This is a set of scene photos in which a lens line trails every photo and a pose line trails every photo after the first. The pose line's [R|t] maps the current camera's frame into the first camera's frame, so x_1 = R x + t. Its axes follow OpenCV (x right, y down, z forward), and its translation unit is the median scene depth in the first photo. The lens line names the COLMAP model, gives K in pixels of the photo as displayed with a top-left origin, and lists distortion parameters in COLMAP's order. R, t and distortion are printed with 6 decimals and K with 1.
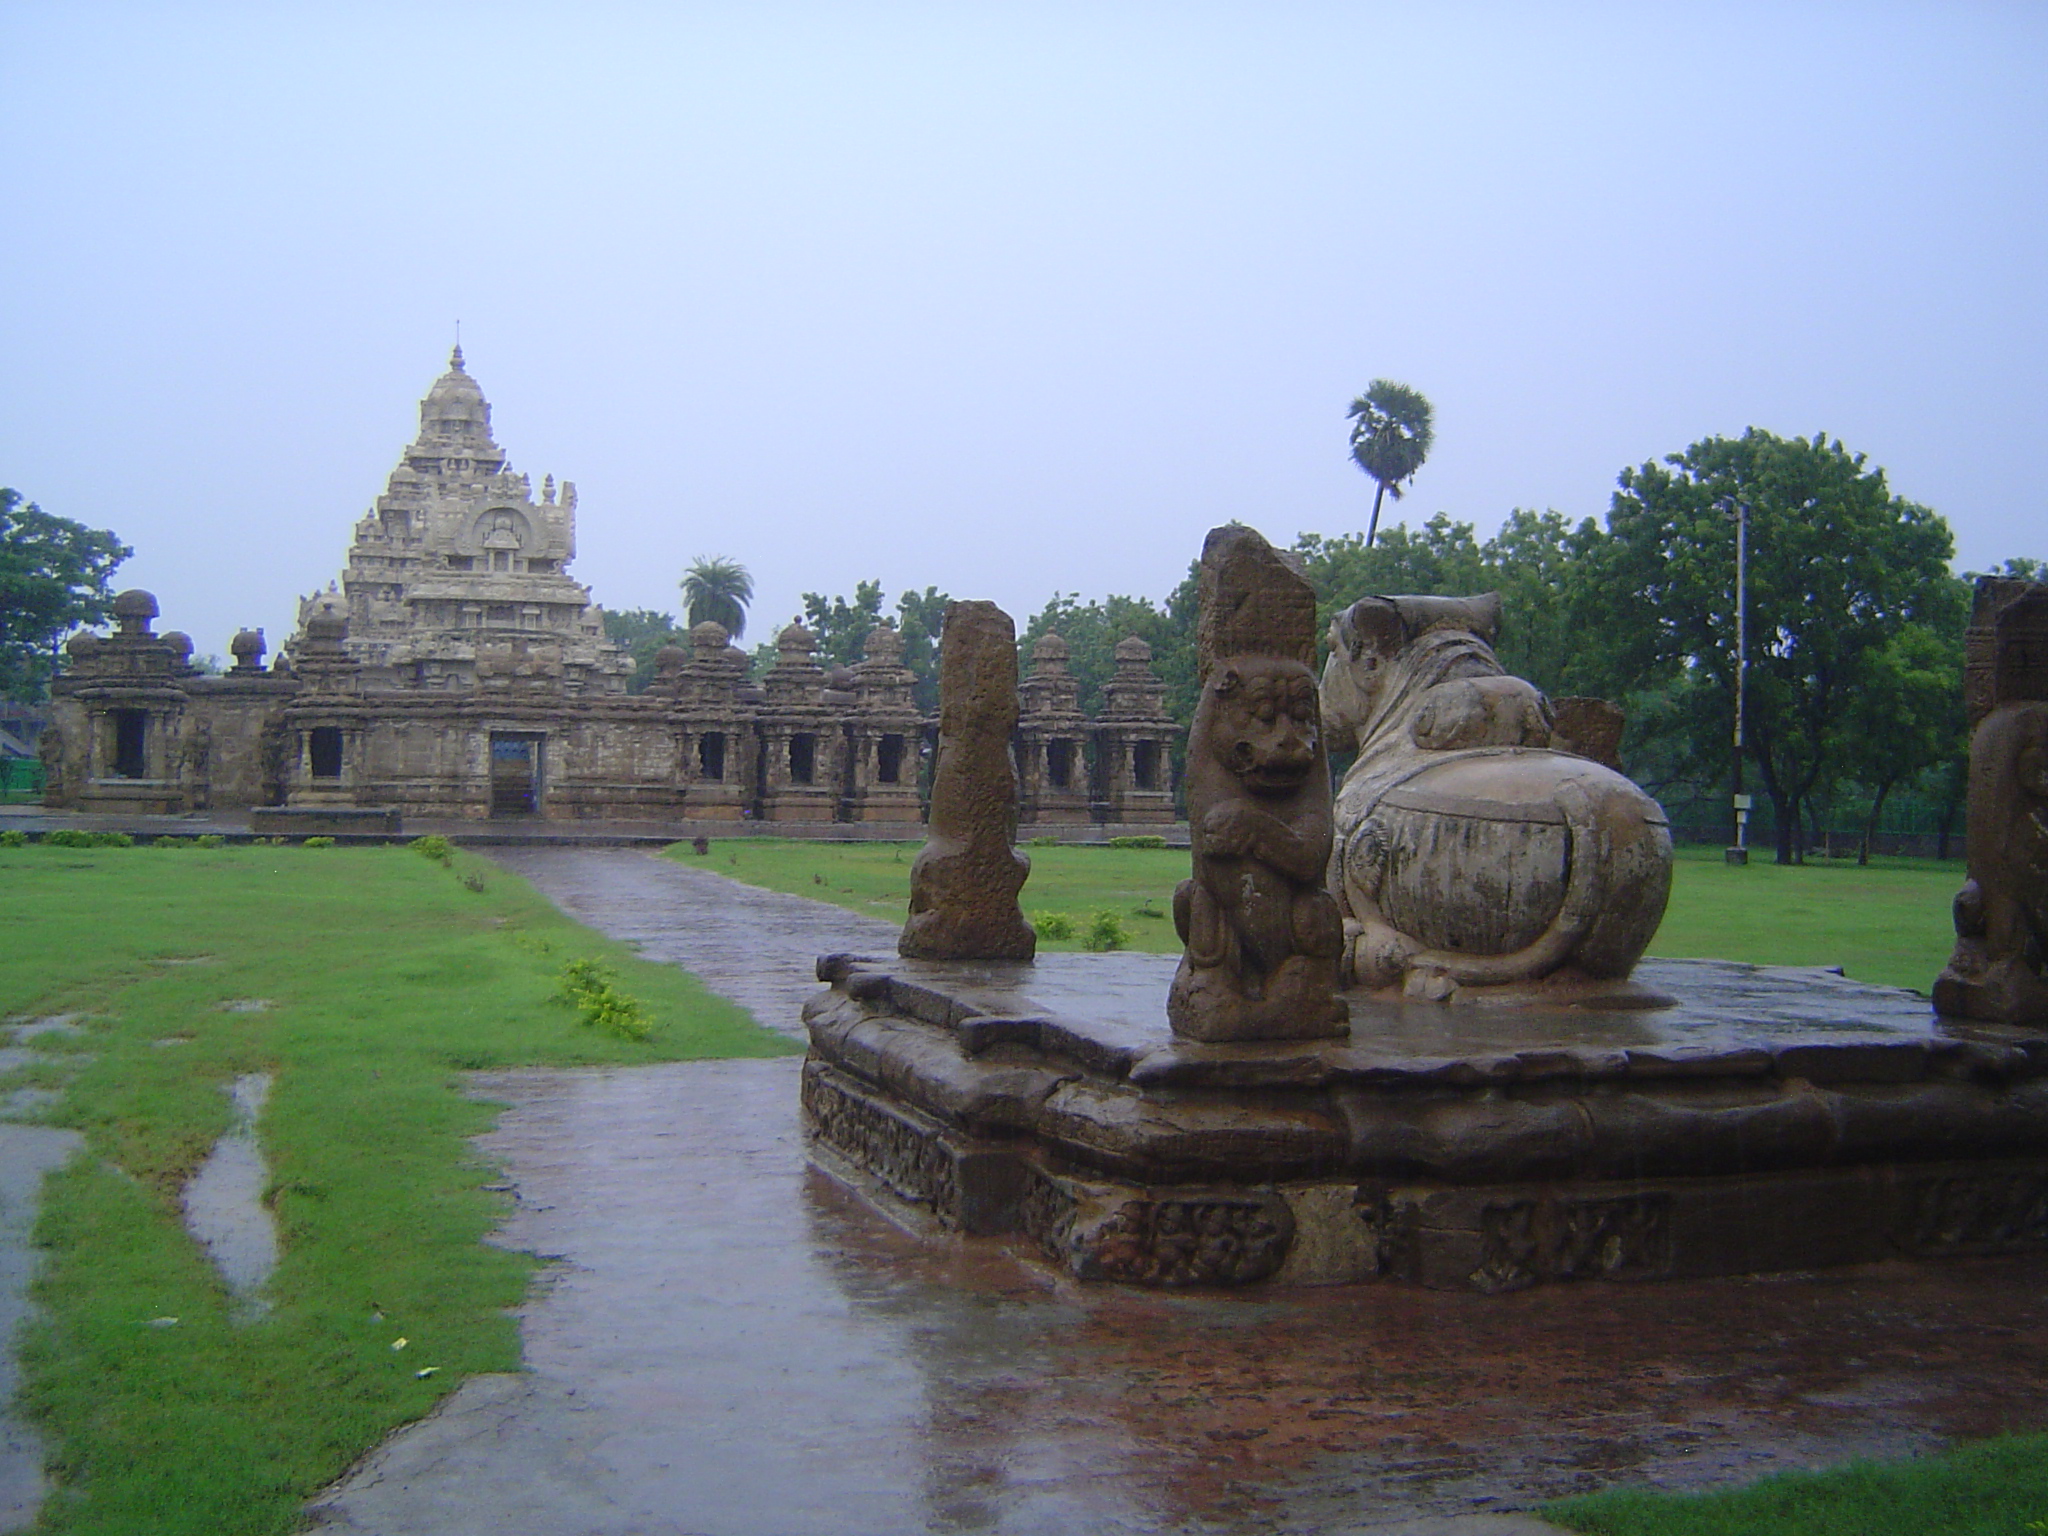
lens RADIAL K [[2345.7, 0, 1024.0], [0, 2345.7, 768.0], [0, 0, 1]] dist [-0.140097, -0.048042]
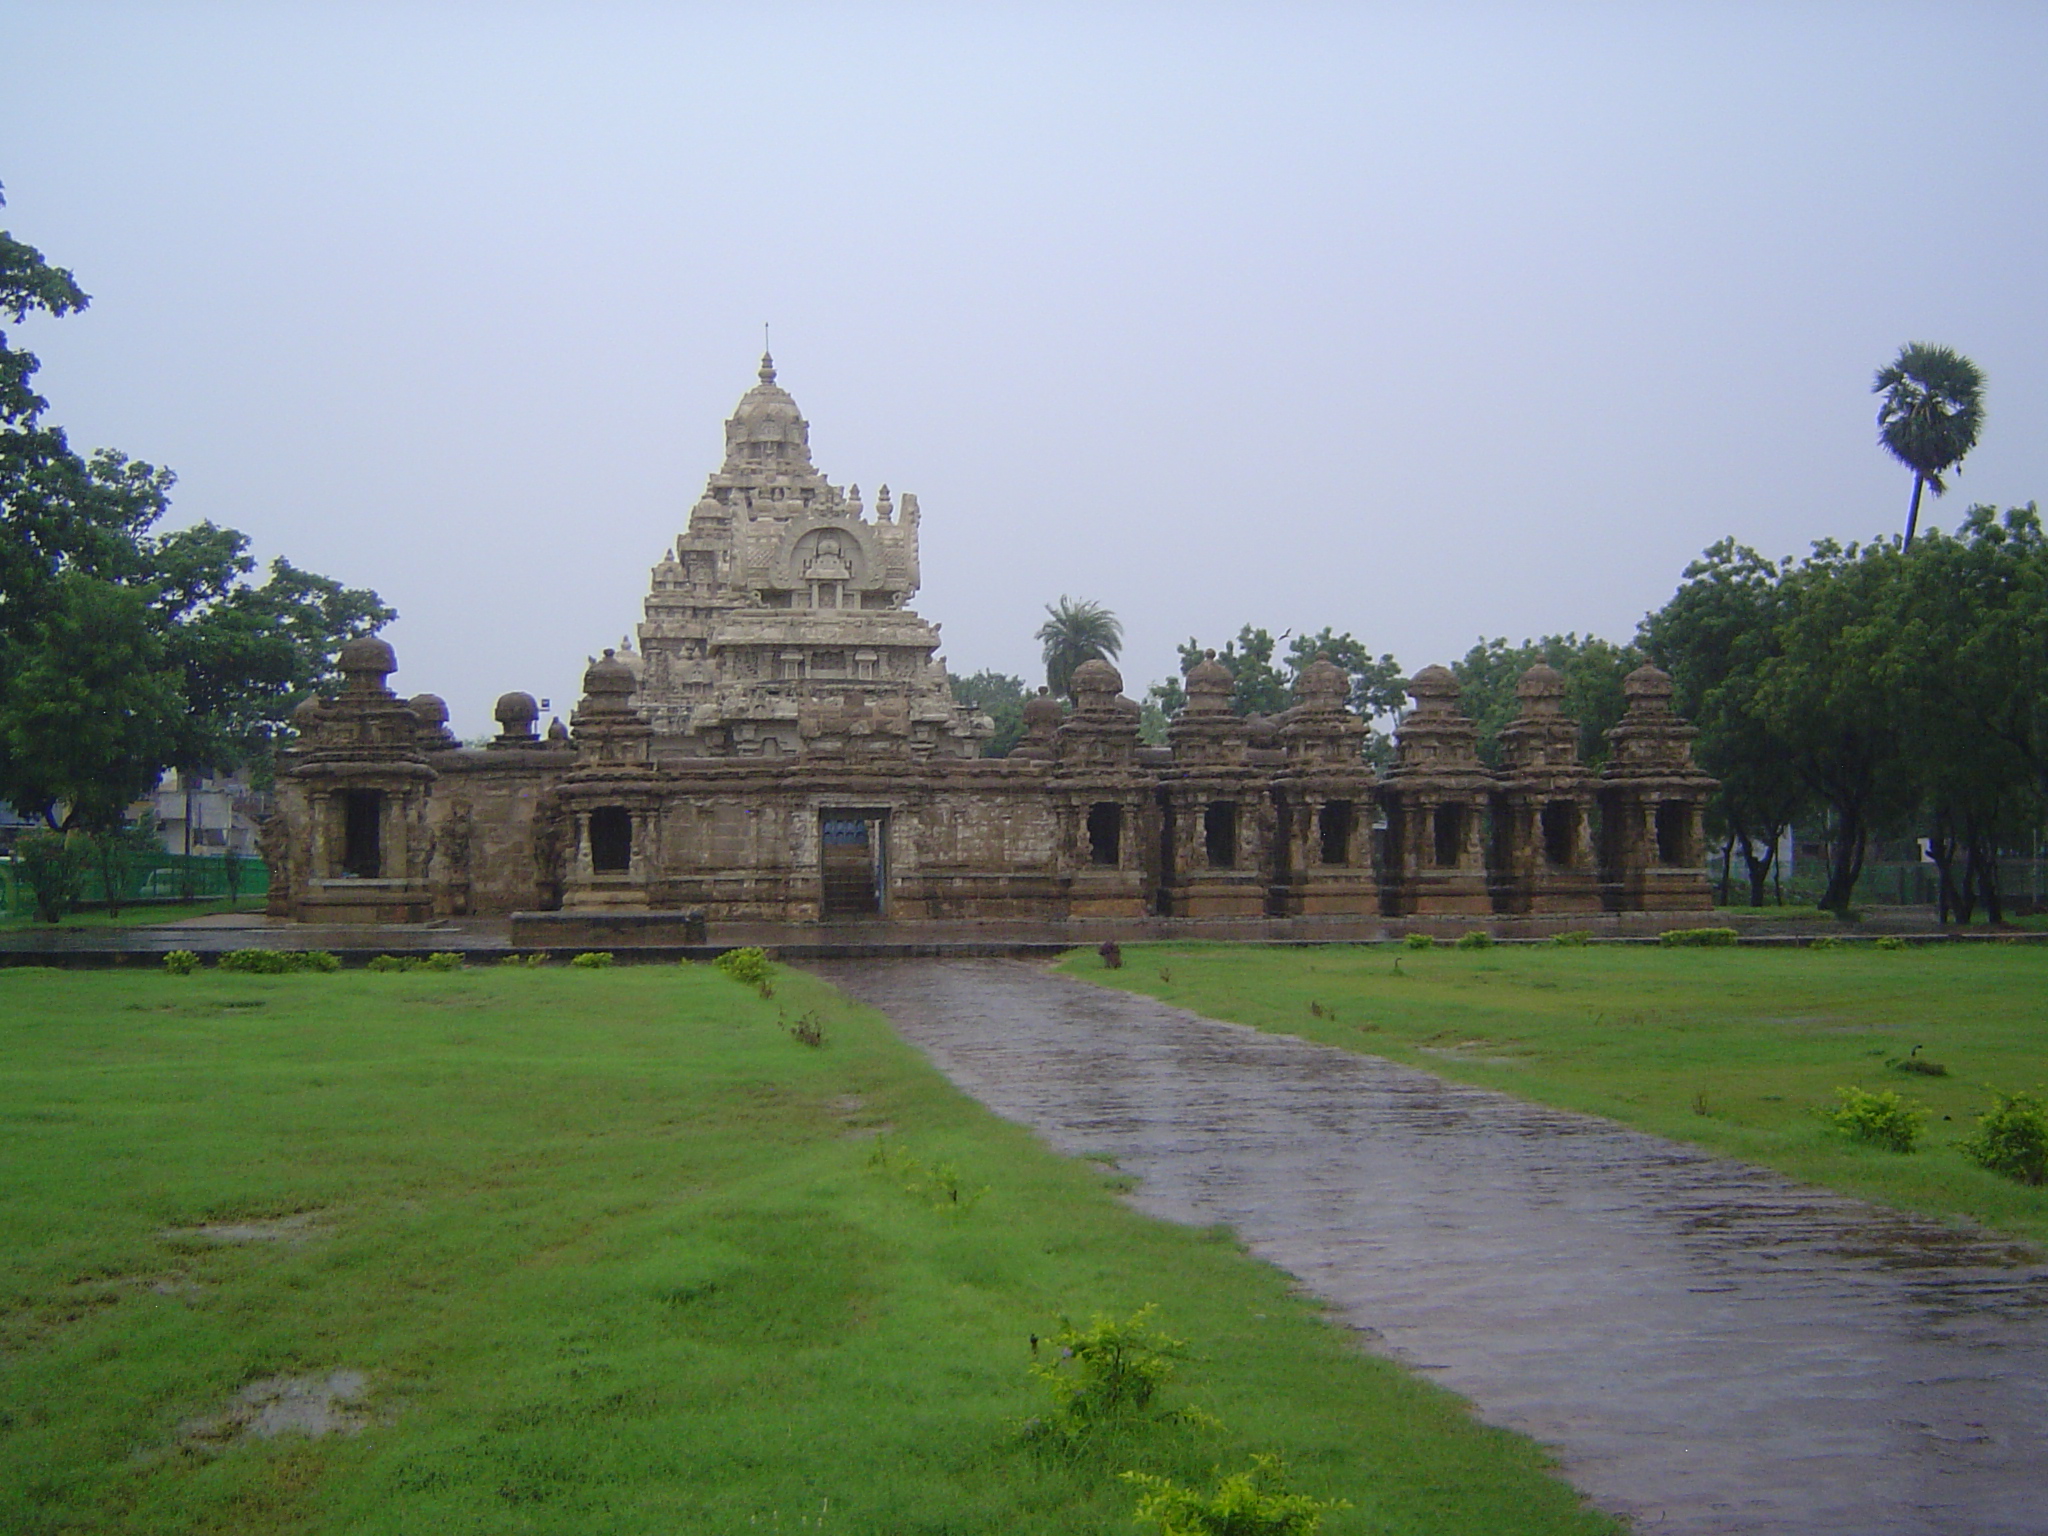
lens RADIAL K [[2606.4, 0, 1024.2], [0, 2606.4, 845.7], [0, 0, 1]] dist [-0.244984, -0.030349]
pose [[0.989270, -0.021562, -0.144499, -0.035484], [0.021253, 0.999767, -0.003678, 0.001311], [0.144545, 0.000567, 0.989498, 0.147100]]
